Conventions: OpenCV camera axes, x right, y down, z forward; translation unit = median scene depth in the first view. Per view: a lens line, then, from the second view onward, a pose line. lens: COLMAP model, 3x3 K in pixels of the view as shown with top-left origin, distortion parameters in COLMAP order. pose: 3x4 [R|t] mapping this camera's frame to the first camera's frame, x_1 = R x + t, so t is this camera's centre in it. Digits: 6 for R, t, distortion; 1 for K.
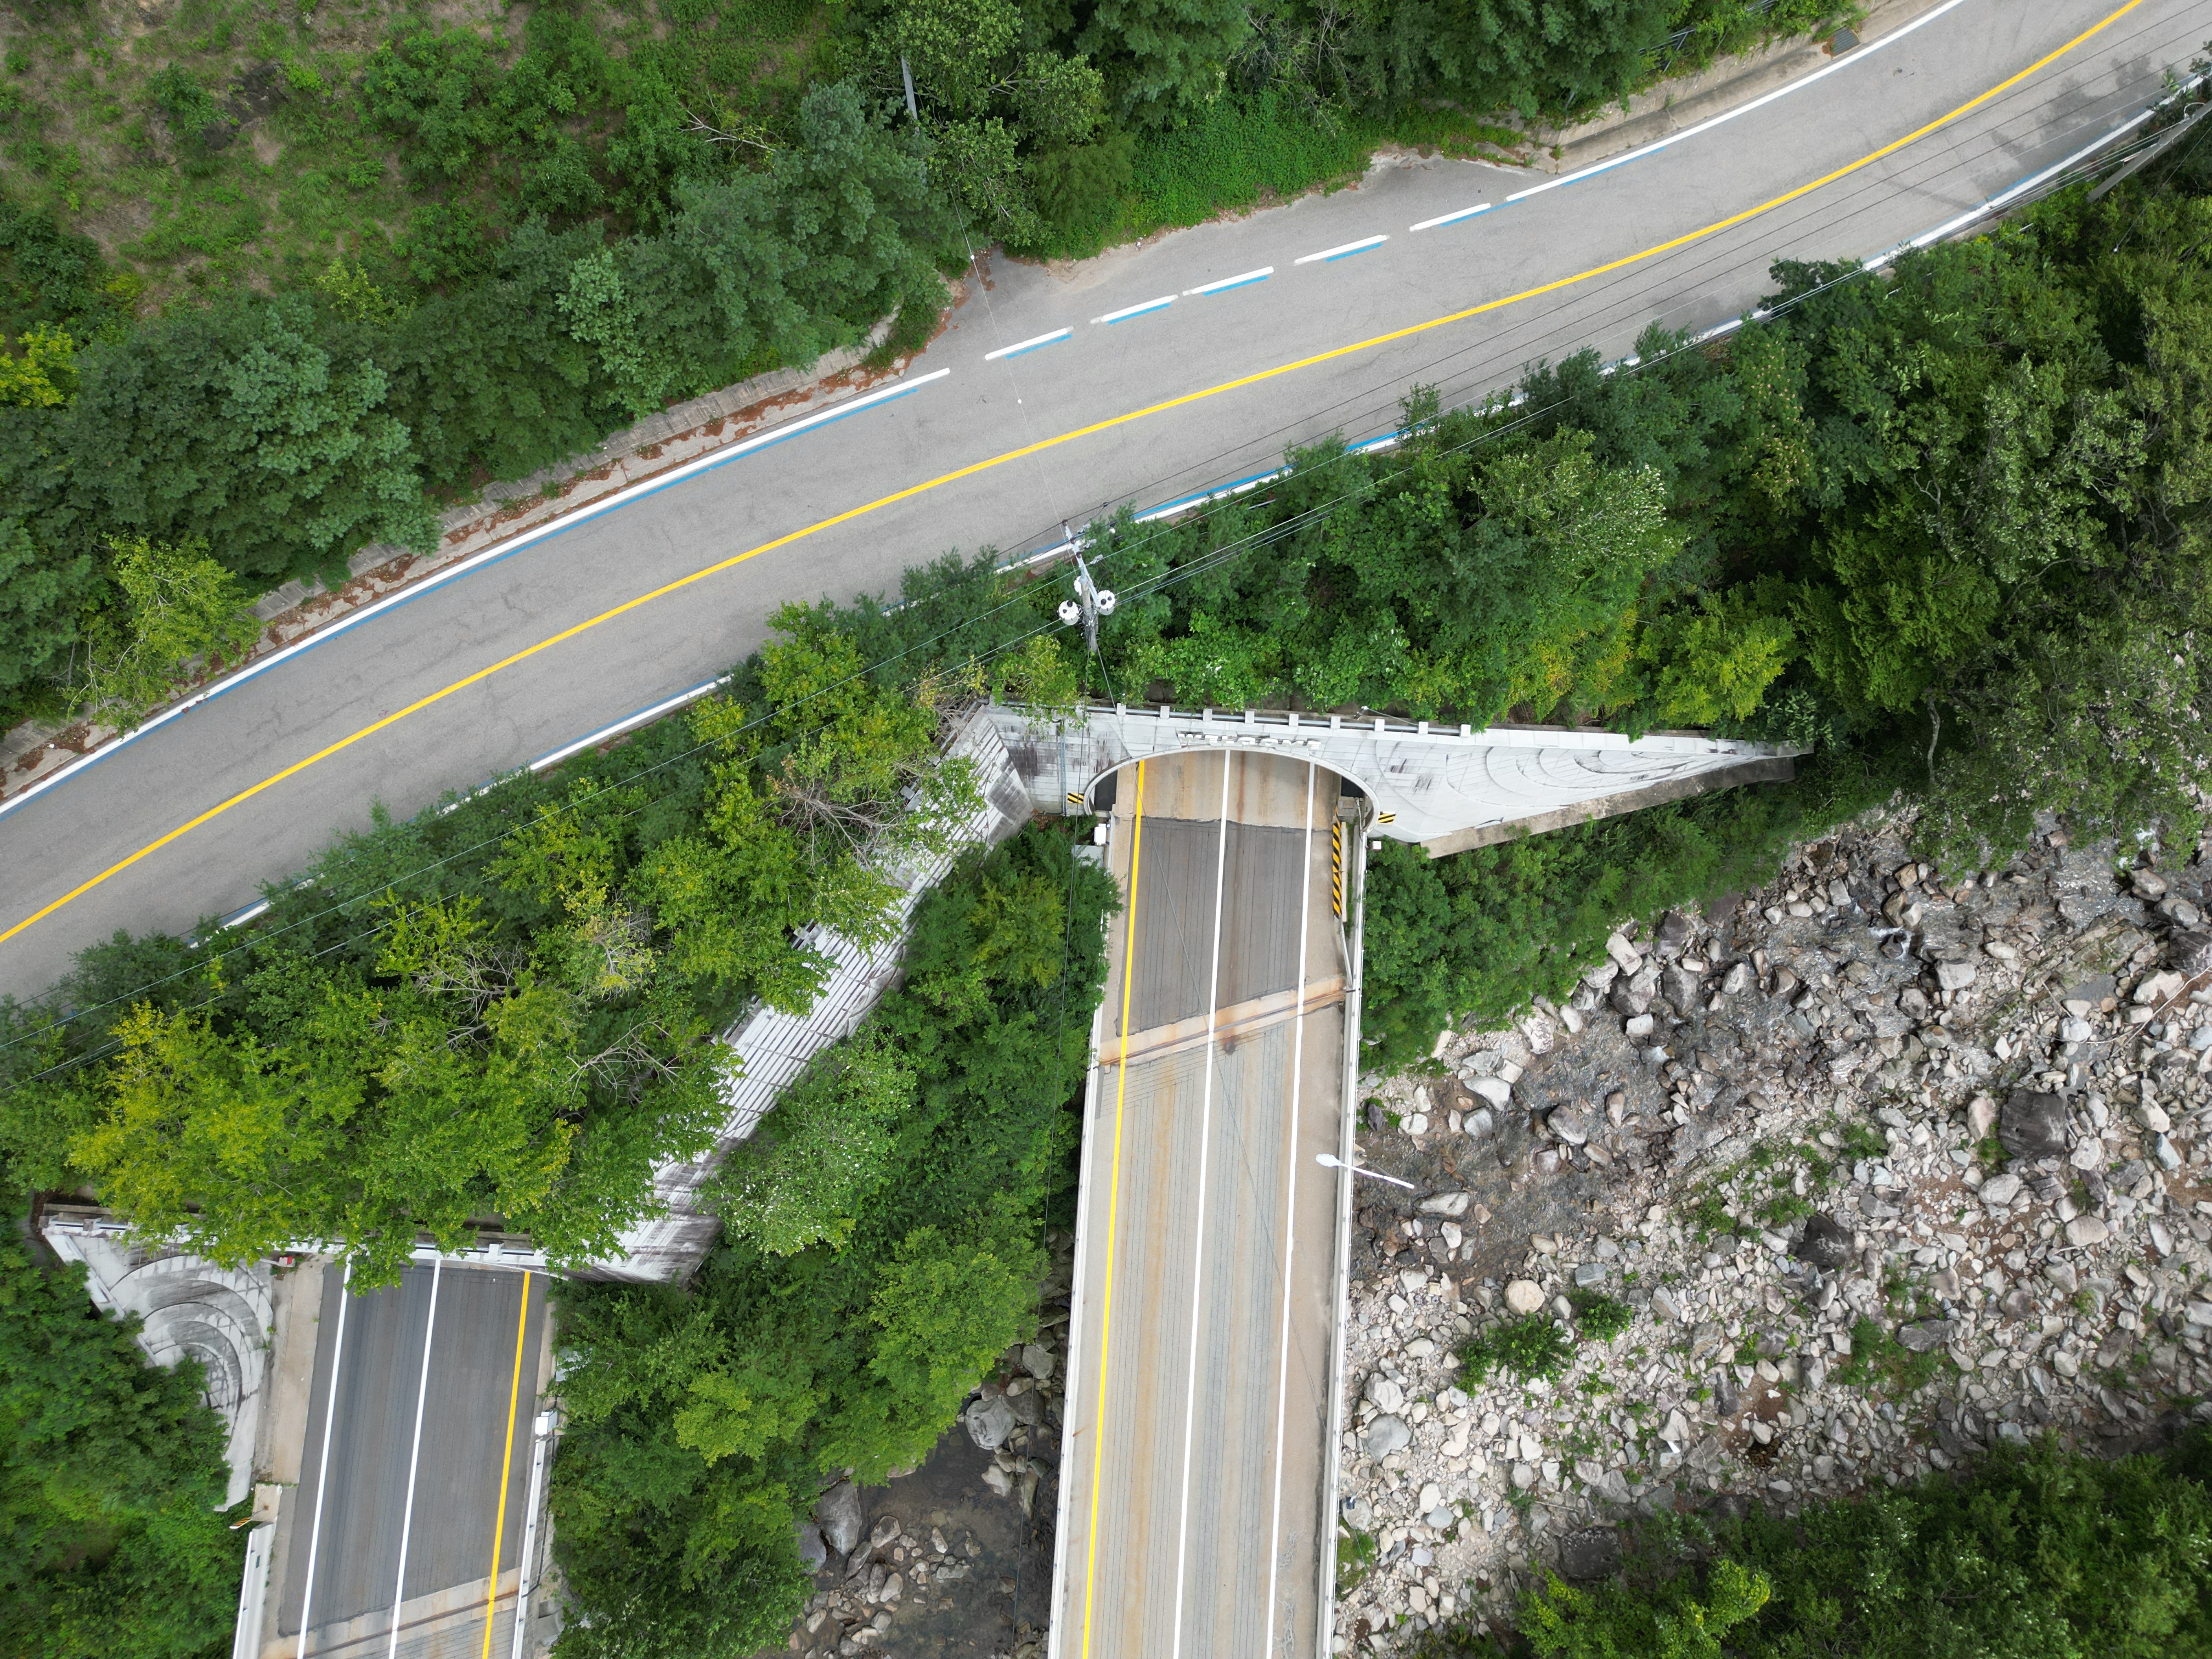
lens RADIAL K [[1557.7, 0, 1106.0], [0, 1557.7, 829.5], [0, 0, 1]] dist [0.075134, -0.071753]
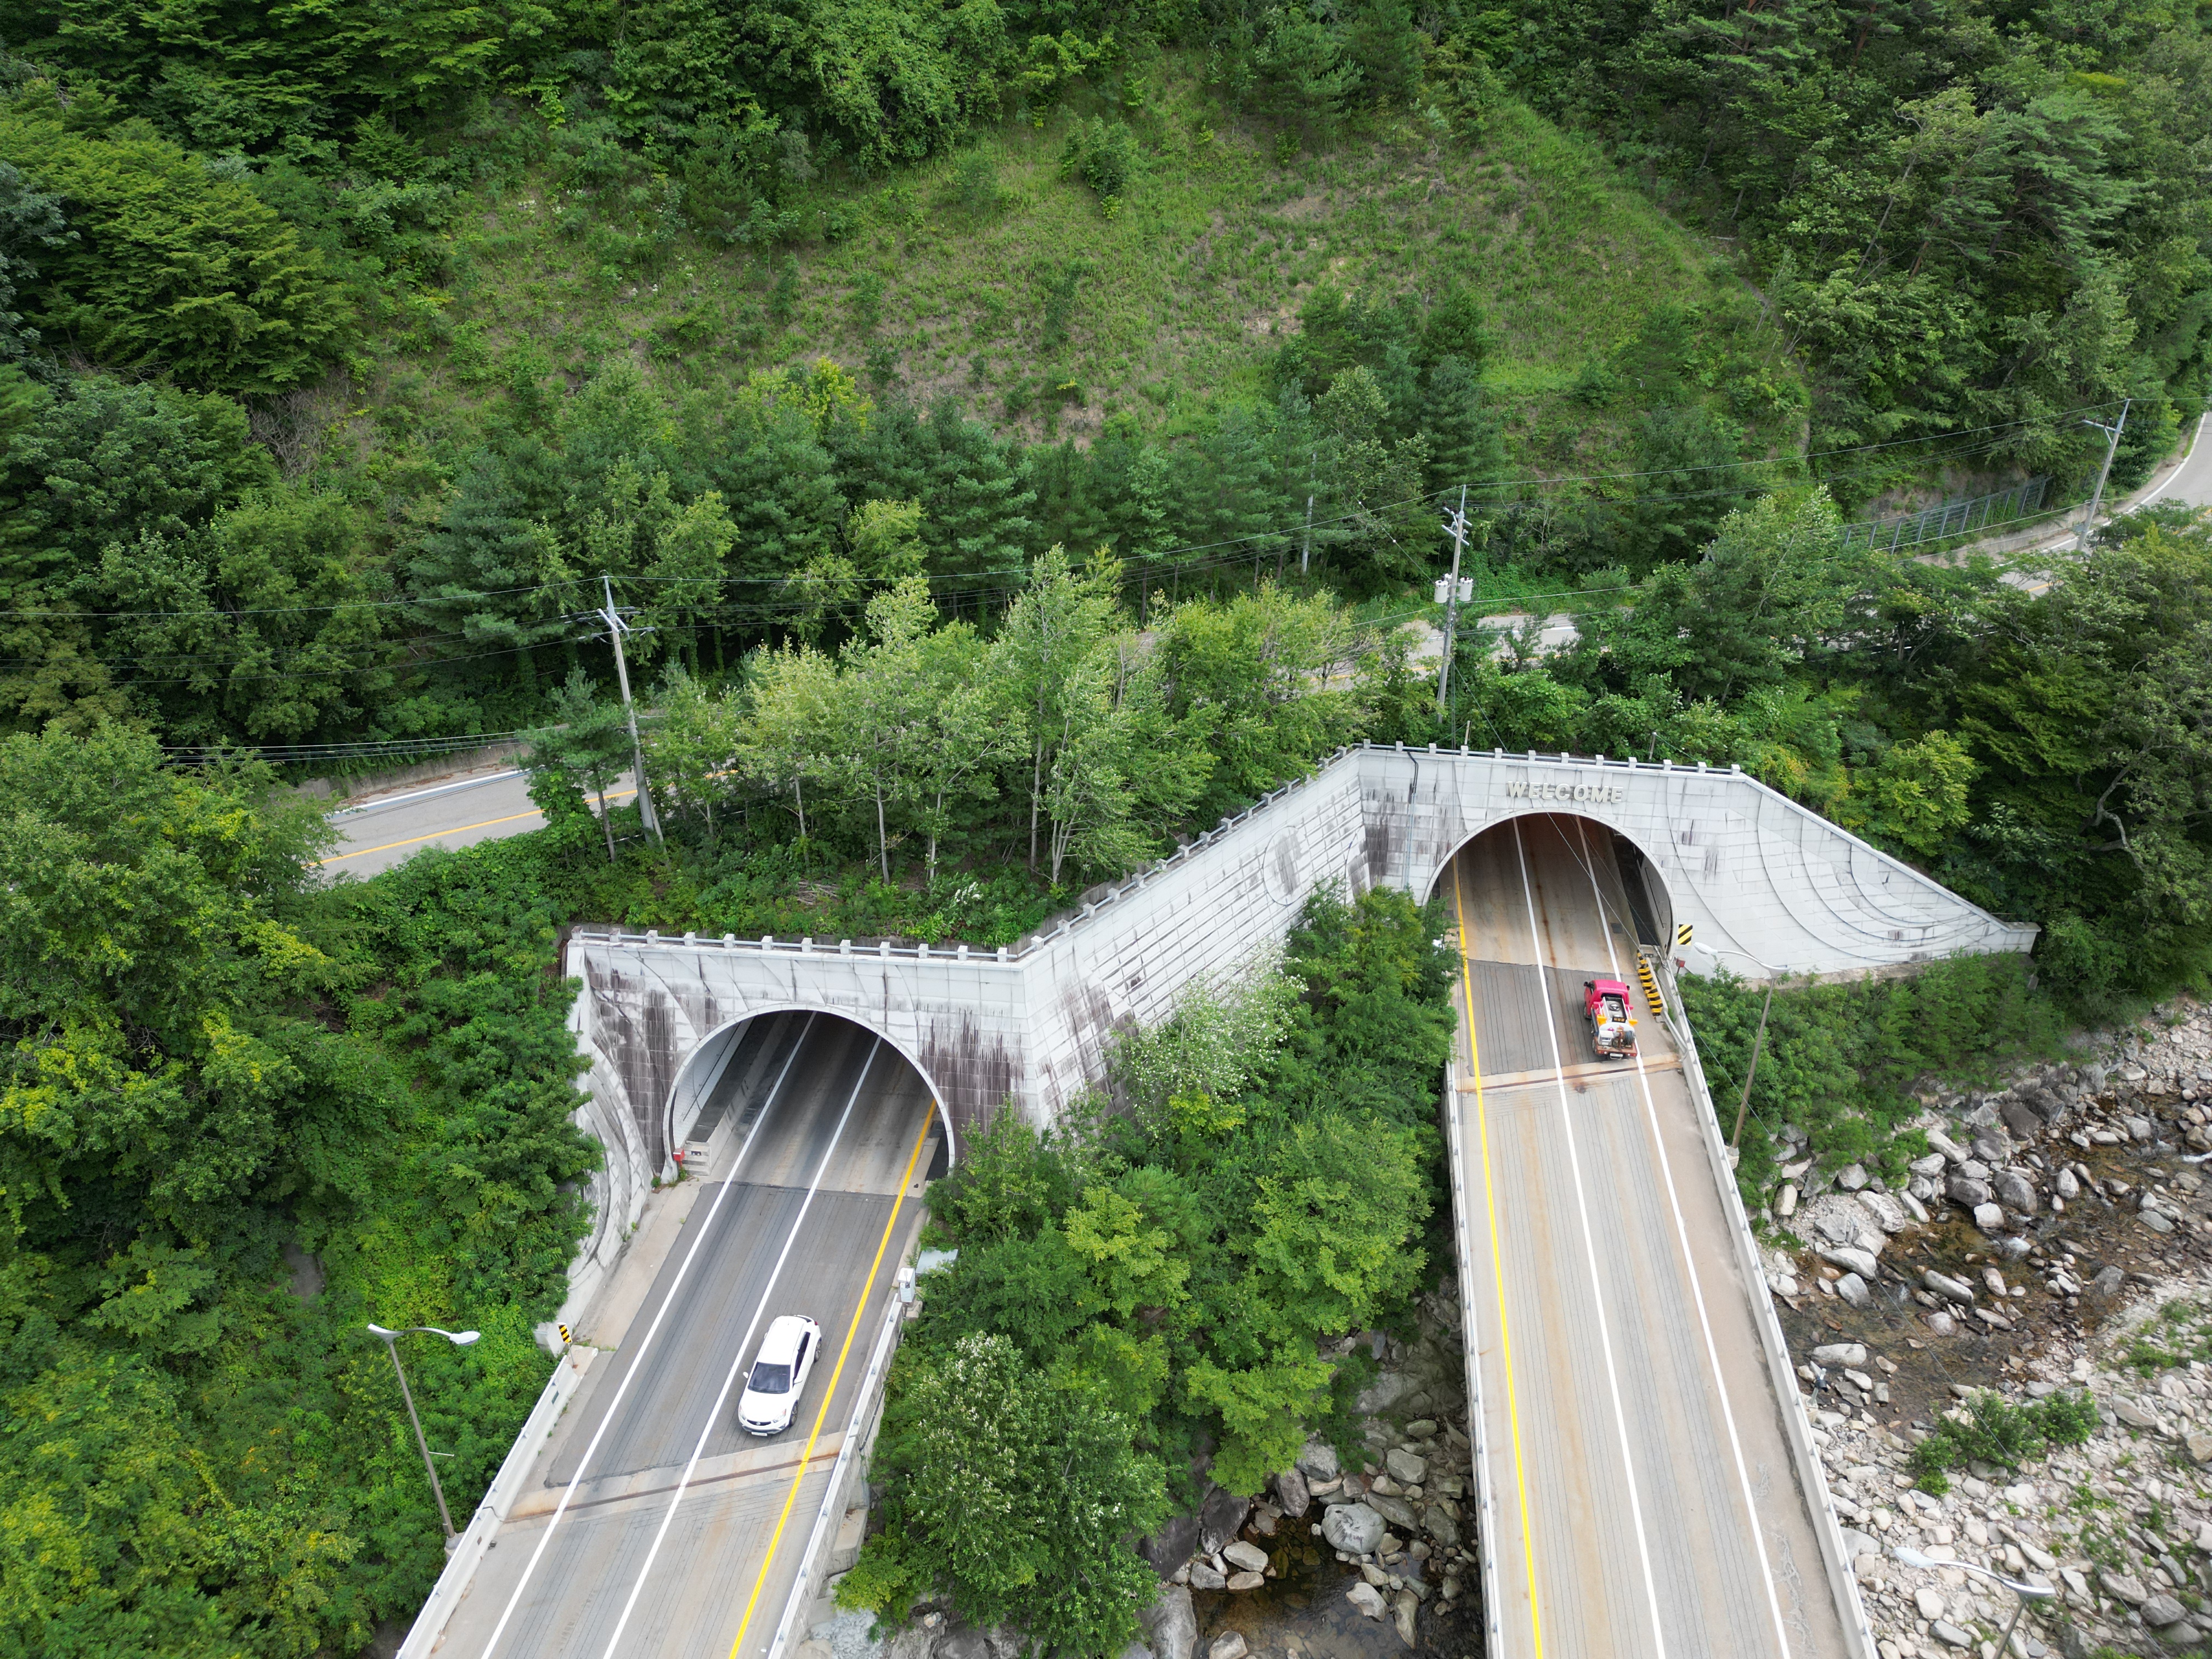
lens RADIAL K [[1557.7, 0, 1106.0], [0, 1557.7, 829.5], [0, 0, 1]] dist [0.075134, -0.071753]
pose [[0.997292, 0.035765, -0.064262, -0.167809], [-0.072971, 0.590100, -0.804026, 0.859099], [0.009165, 0.806537, 0.591112, 0.212150]]
